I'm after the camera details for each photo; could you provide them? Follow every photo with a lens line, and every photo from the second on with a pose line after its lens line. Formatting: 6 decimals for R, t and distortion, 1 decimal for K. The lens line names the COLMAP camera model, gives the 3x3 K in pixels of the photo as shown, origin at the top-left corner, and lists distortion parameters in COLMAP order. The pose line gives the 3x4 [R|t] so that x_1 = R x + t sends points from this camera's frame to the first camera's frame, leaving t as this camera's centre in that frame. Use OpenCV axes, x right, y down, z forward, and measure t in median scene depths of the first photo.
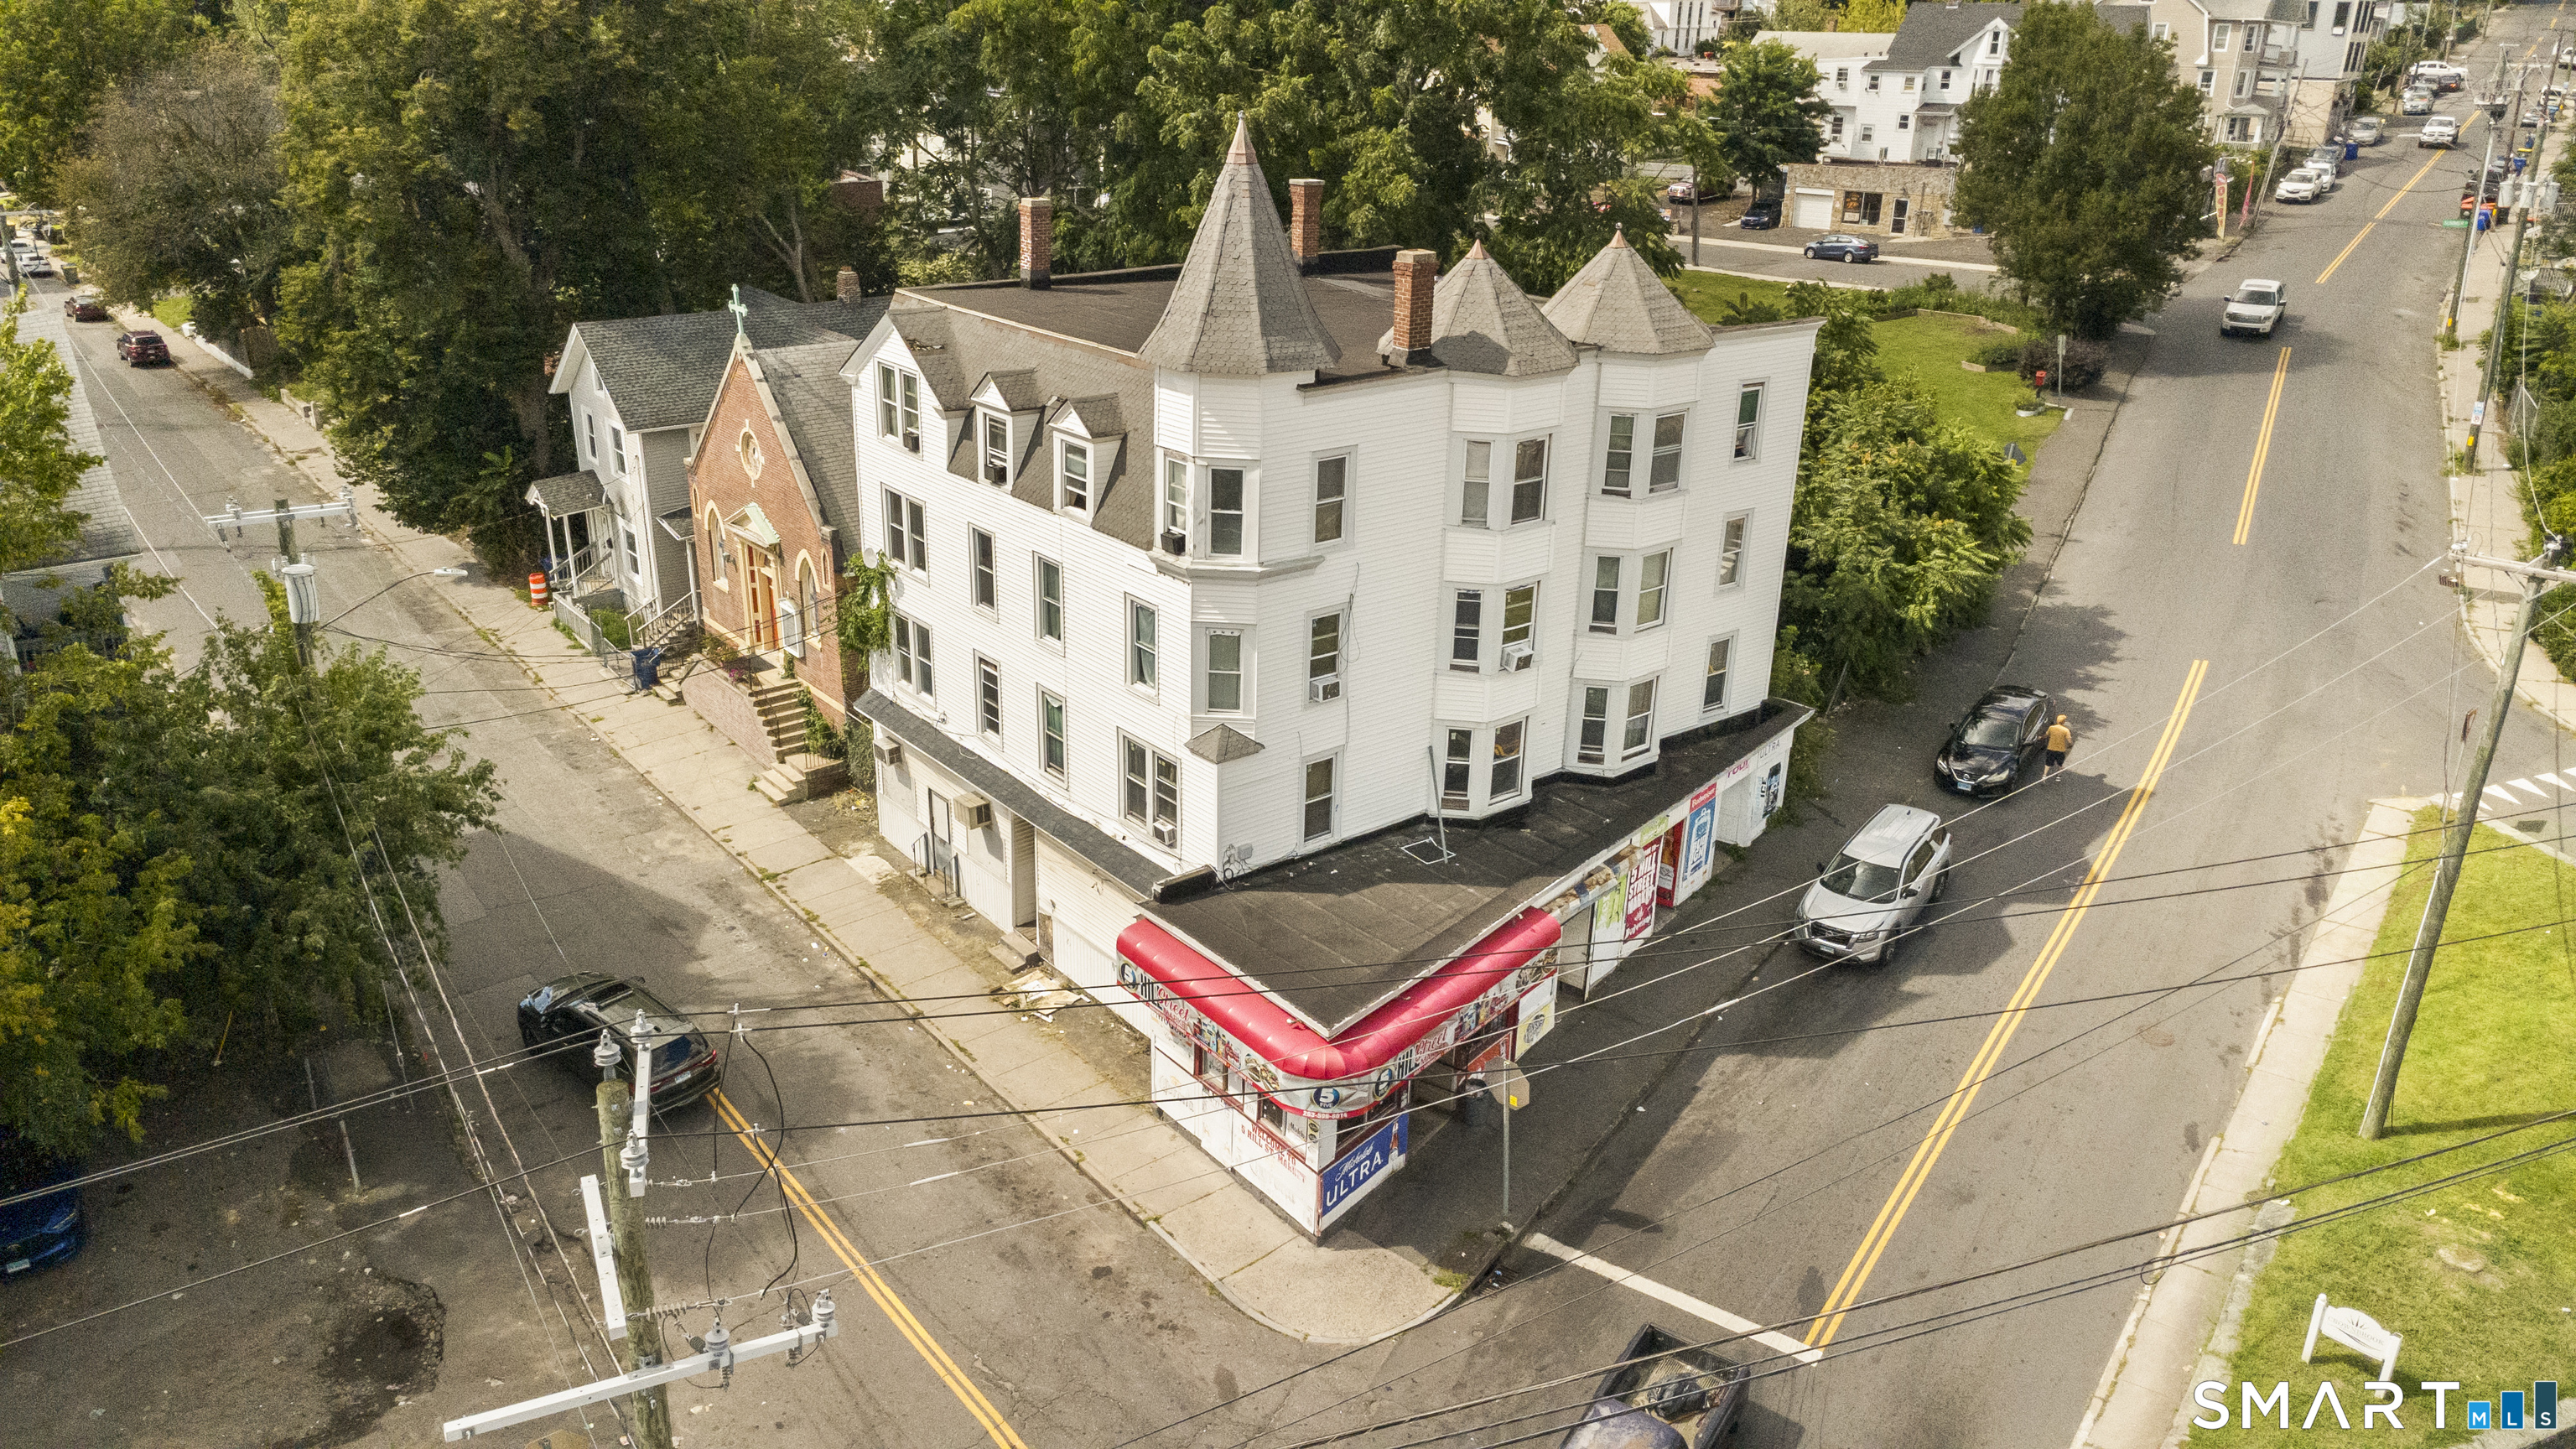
lens RADIAL K [[1802.1, 0, 1281.9], [0, 1802.1, 727.9], [0, 0, 1]] dist [0.008133, -0.003309]
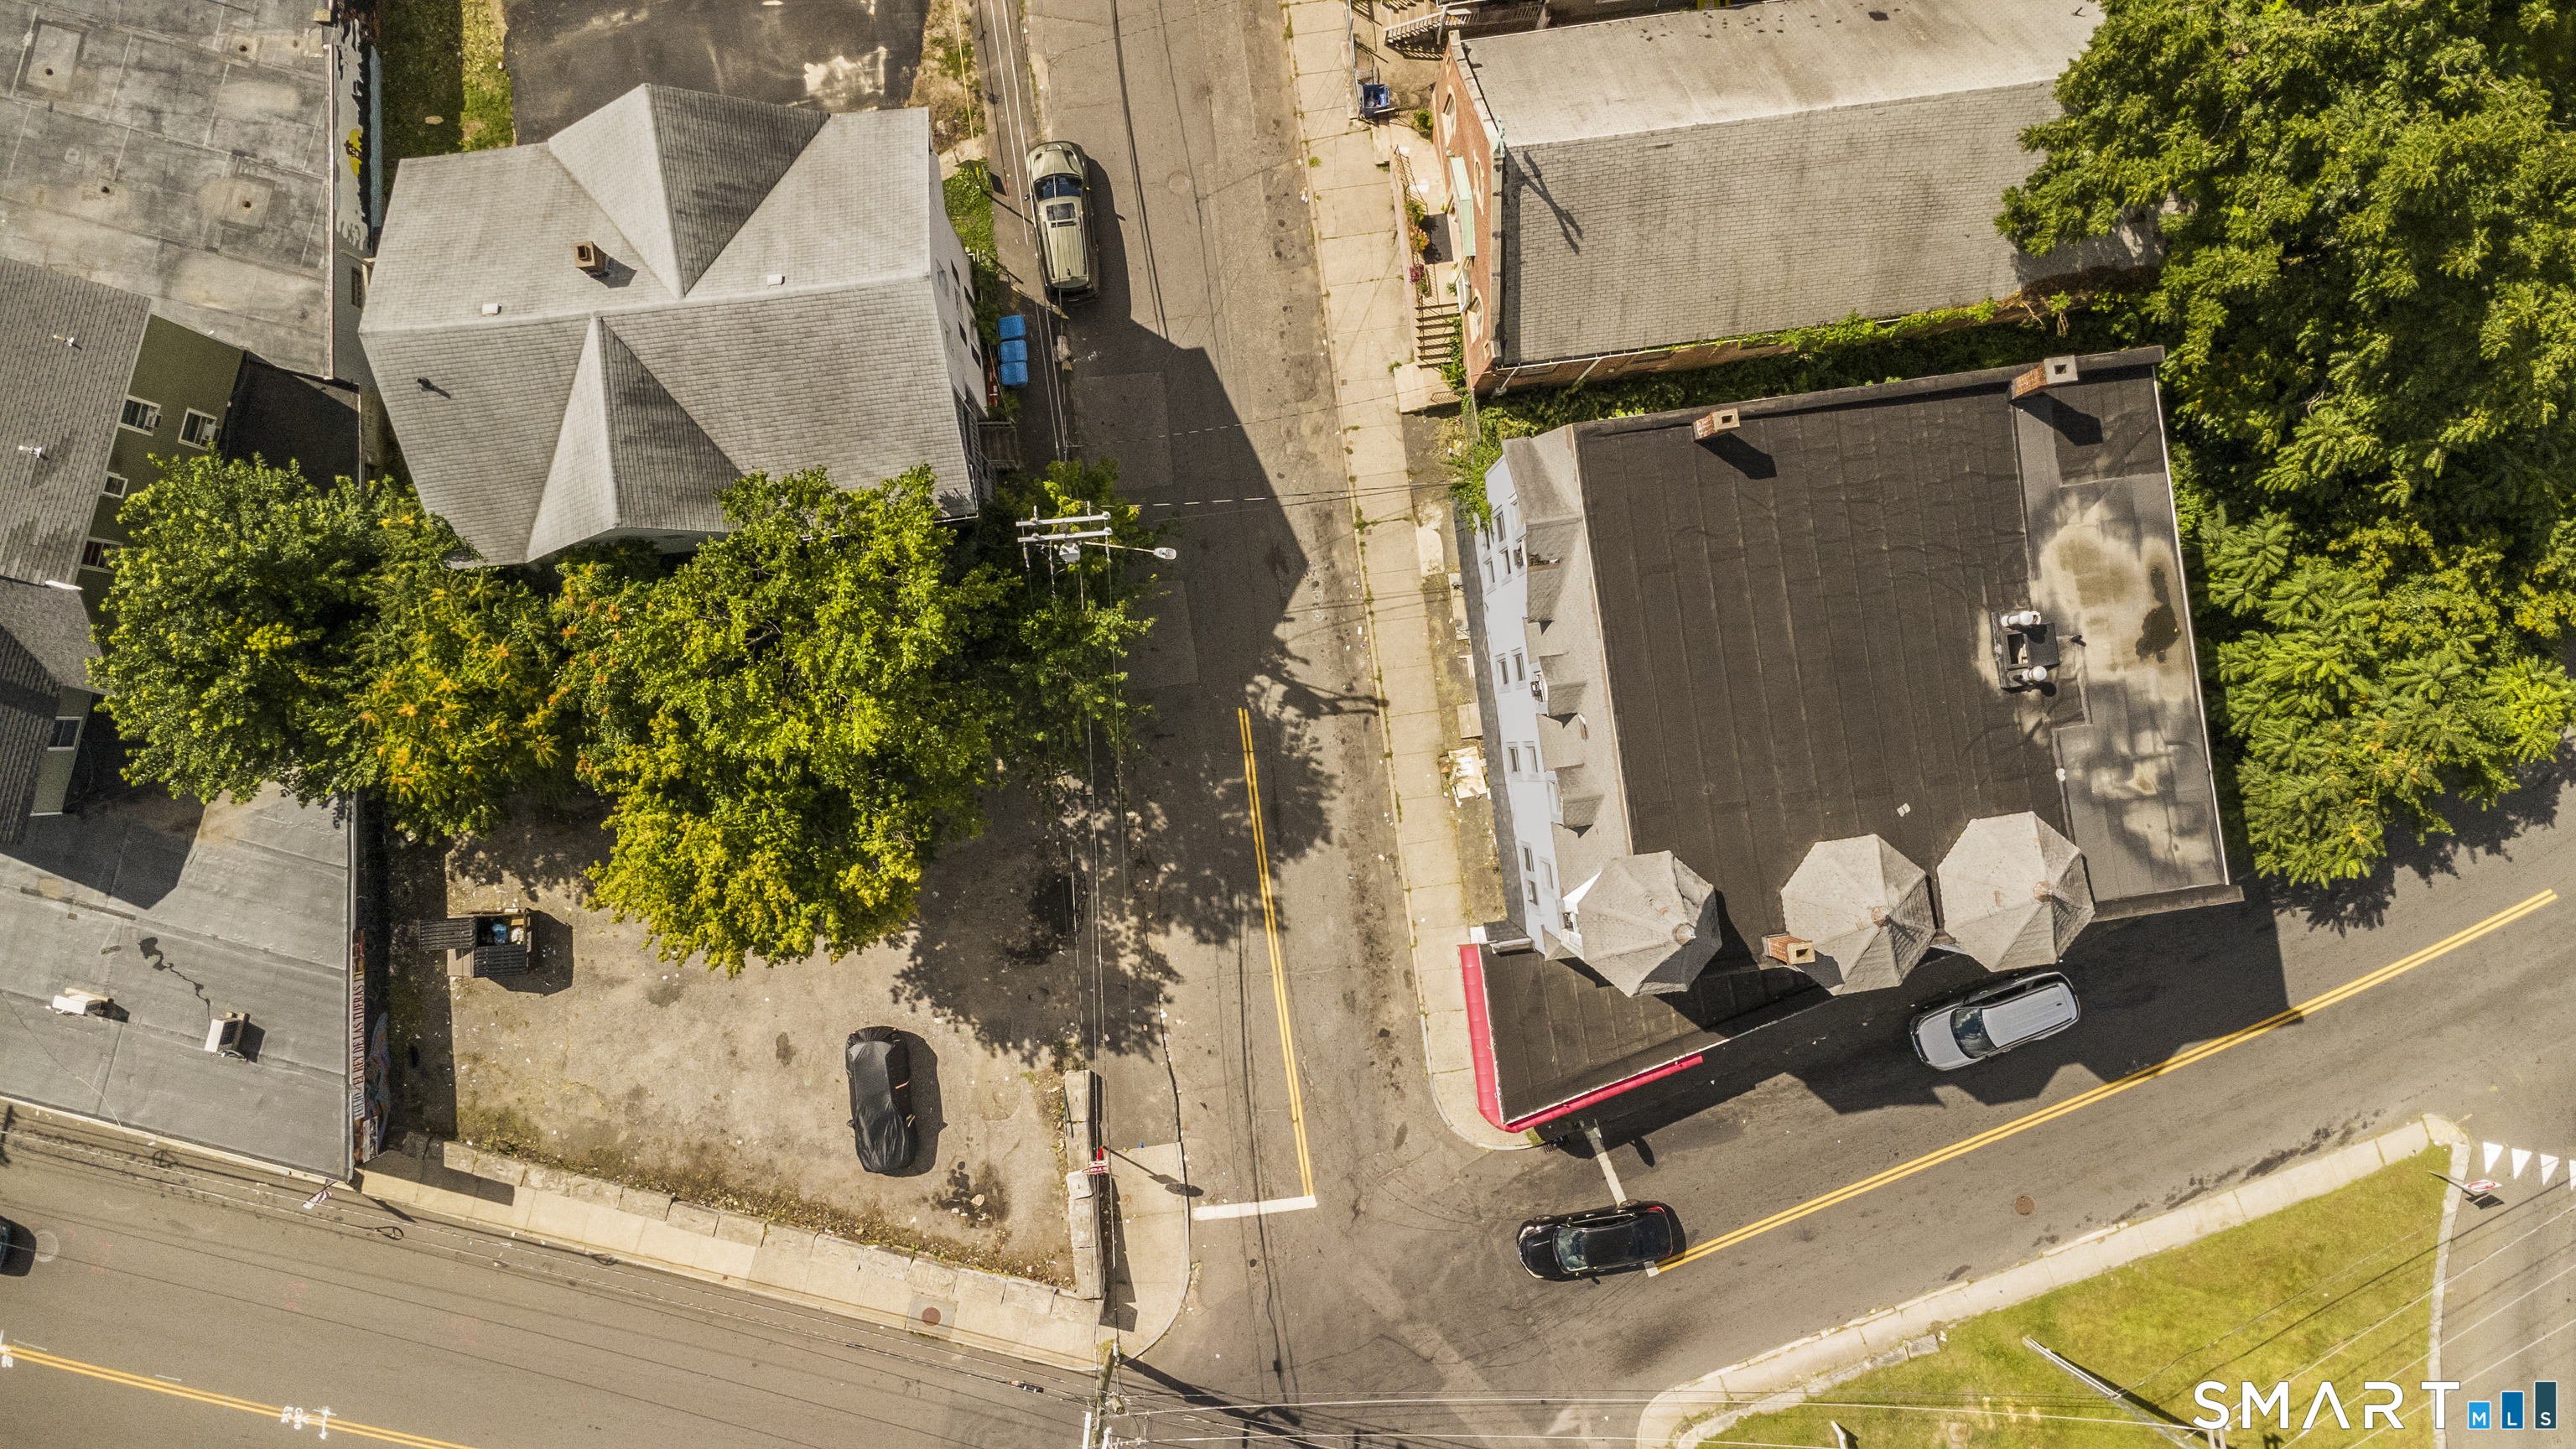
lens RADIAL K [[1802.1, 0, 1282.2], [0, 1802.1, 726.4], [0, 0, 1]] dist [0.008133, -0.003309]
pose [[0.856732, 0.515758, 0.002057, -0.290217], [-0.208193, 0.342178, 0.916280, -1.227487], [0.471875, -0.785435, 0.400532, 0.346447]]
